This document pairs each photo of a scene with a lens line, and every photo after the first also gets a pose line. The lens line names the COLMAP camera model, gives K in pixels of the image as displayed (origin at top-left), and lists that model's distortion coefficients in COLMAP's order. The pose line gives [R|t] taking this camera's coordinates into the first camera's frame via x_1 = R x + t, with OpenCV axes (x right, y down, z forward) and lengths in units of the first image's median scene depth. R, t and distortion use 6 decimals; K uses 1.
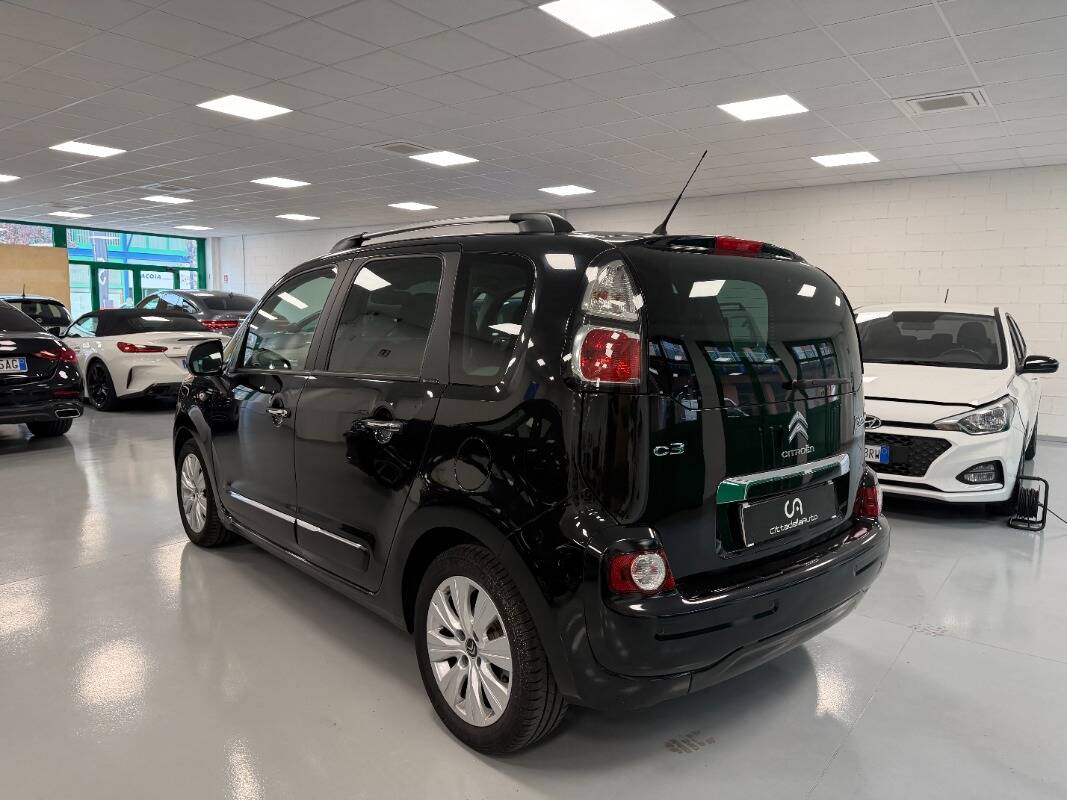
lens RADIAL K [[753.3, 0, 539.2], [0, 753.3, 402.2], [0, 0, 1]] dist [0.027018, -0.039952]
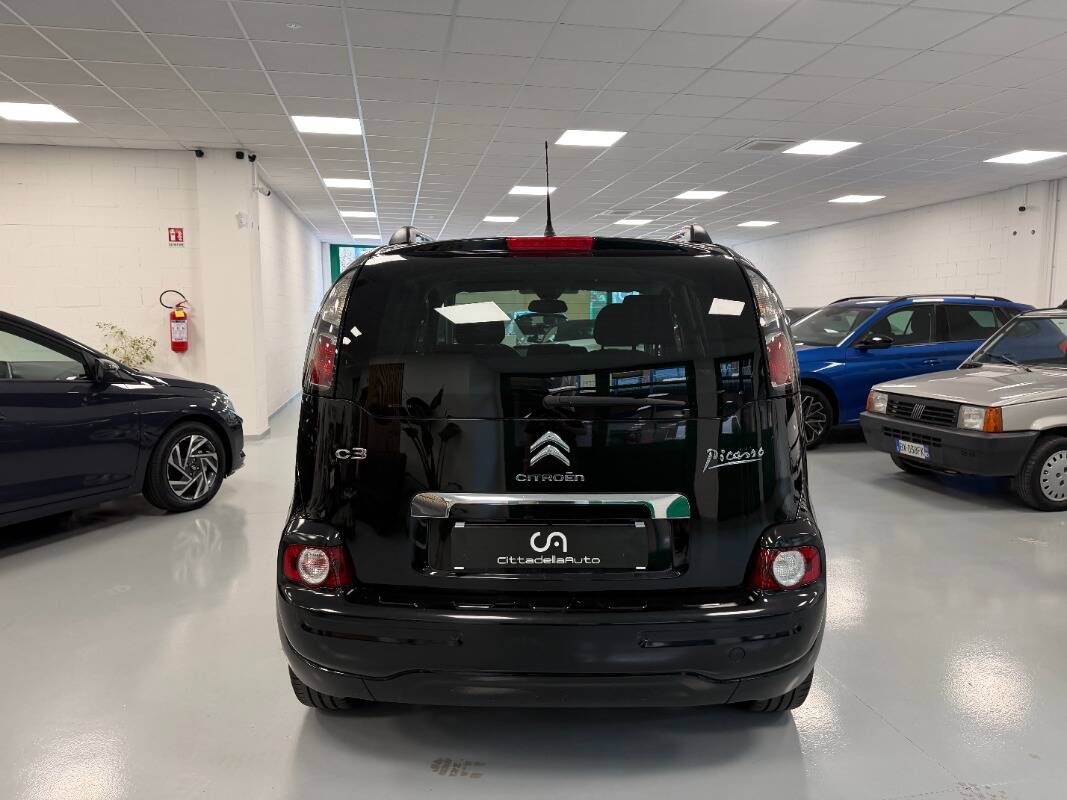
lens RADIAL K [[753.3, 0, 535.0], [0, 753.3, 395.2], [0, 0, 1]] dist [0.027018, -0.039952]
pose [[0.754206, 0.049971, -0.654733, 0.140915], [-0.062169, 0.998055, 0.004560, -0.005075], [0.653688, 0.037265, 0.755846, 0.051863]]
